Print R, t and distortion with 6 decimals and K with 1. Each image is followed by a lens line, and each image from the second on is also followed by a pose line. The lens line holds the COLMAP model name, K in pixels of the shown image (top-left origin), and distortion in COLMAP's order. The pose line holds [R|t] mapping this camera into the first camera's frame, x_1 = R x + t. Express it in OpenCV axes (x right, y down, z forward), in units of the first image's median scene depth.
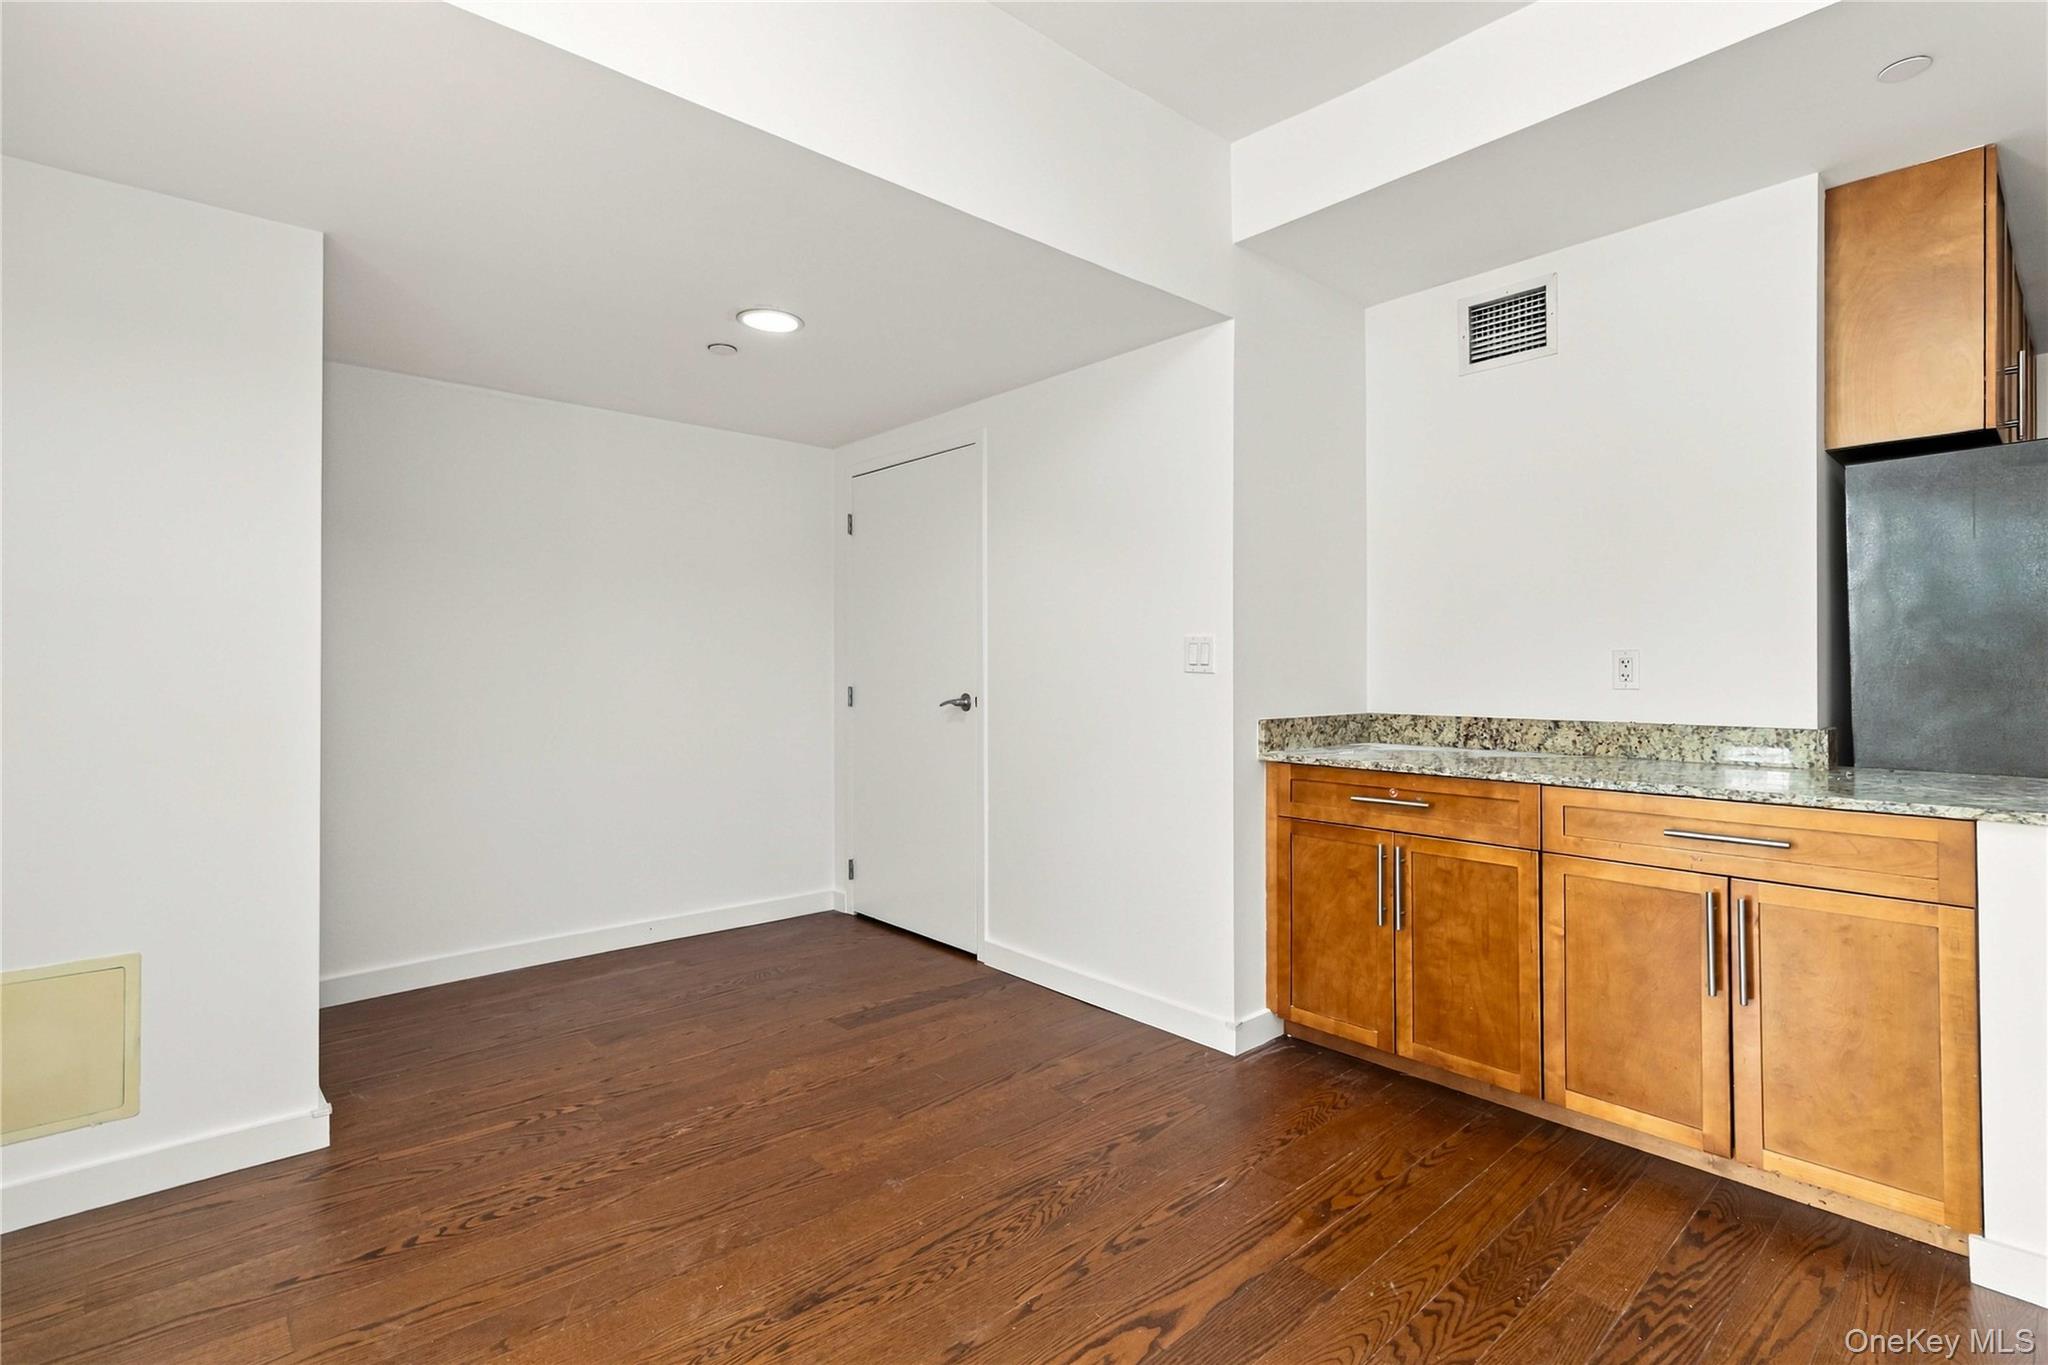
lens RADIAL K [[950.8, 0, 1045.0], [0, 950.8, 657.7], [0, 0, 1]] dist [0.000615, 0.000567]
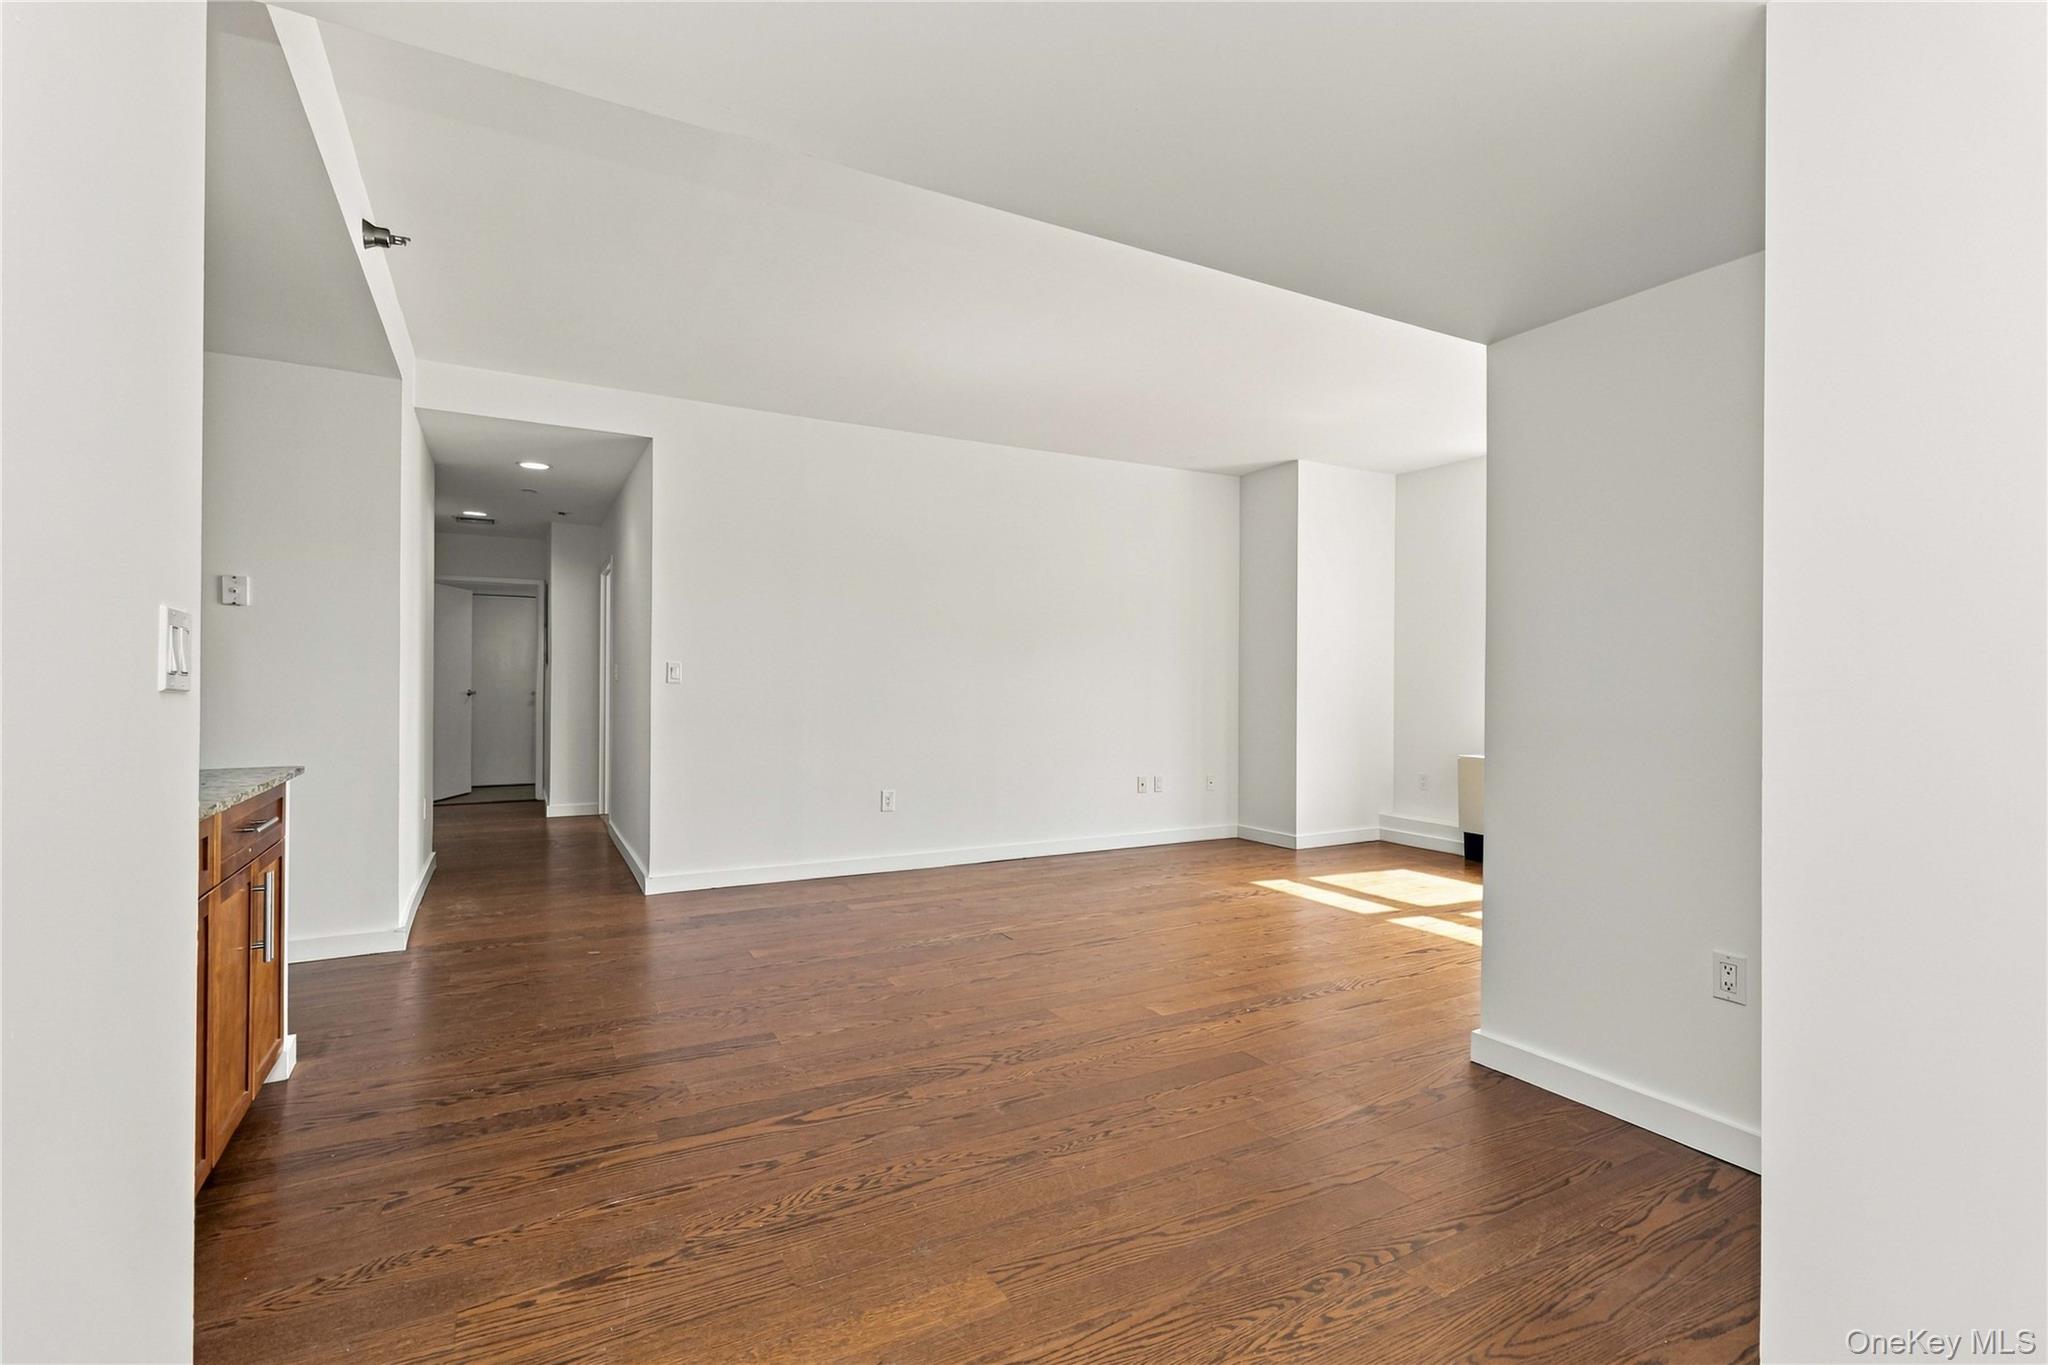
lens RADIAL K [[941.0, 0, 1068.1], [0, 941.0, 695.2], [0, 0, 1]] dist [-0.000241, 0.000036]
pose [[-0.979734, -0.005417, 0.200228, -0.526540], [-0.005340, 0.999985, 0.000924, 0.023154], [-0.200230, -0.000164, -0.979749, 2.075550]]
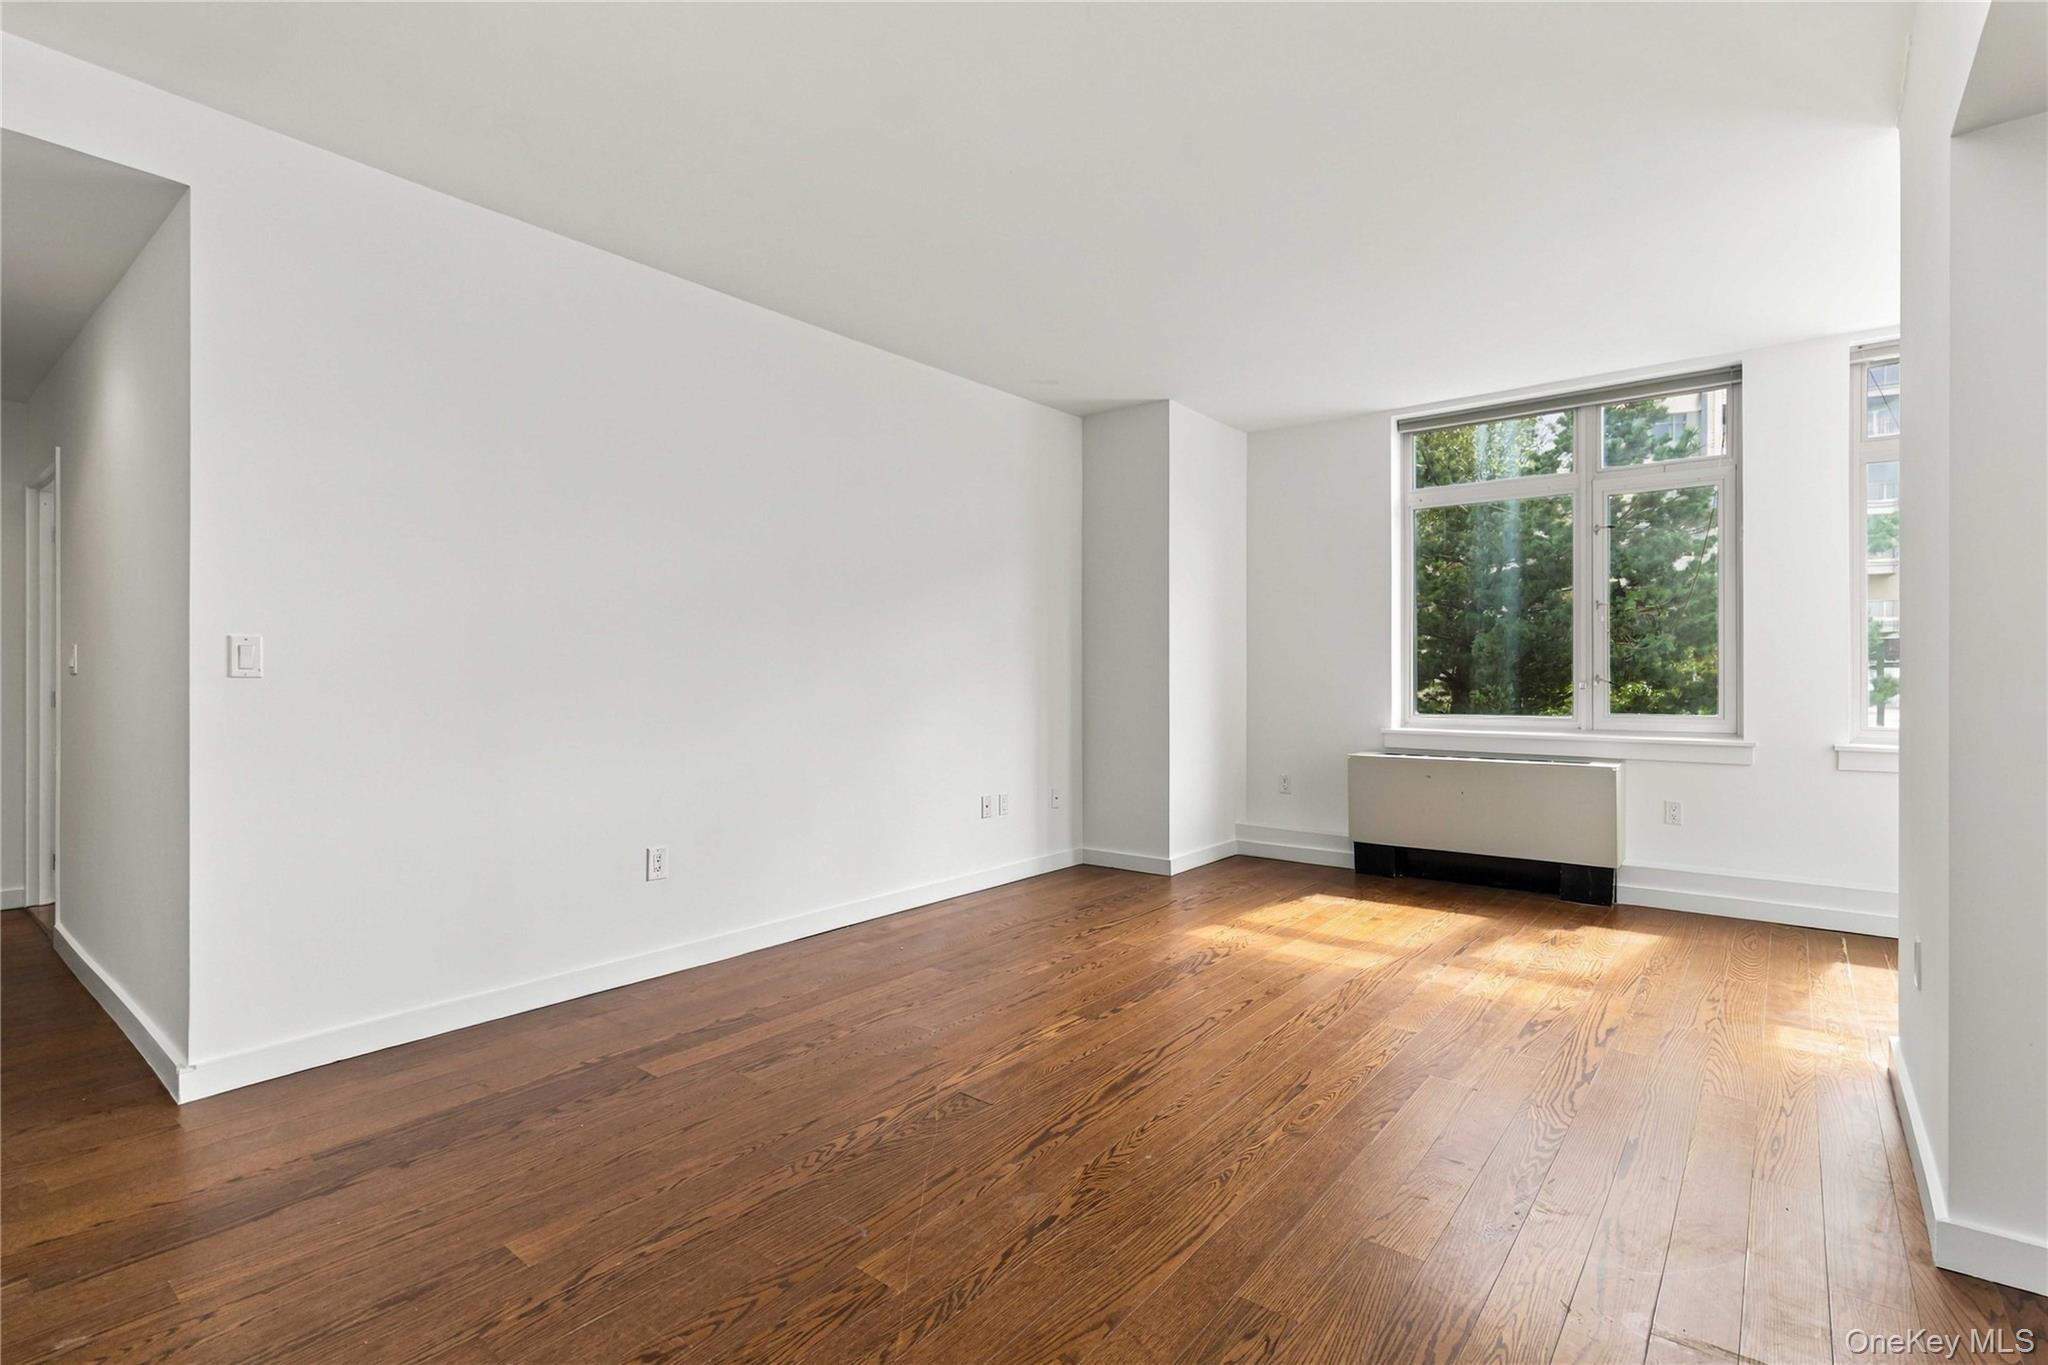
lens RADIAL K [[917.3, 0, 1024.0], [0, 917.3, 682.5], [0, 0, 1]] dist [0.000567, 0.005039]
pose [[-0.984490, 0.005803, -0.175343, 0.208091], [0.006816, 0.999963, -0.005171, 0.019804], [0.175307, -0.006286, -0.984494, 1.219668]]
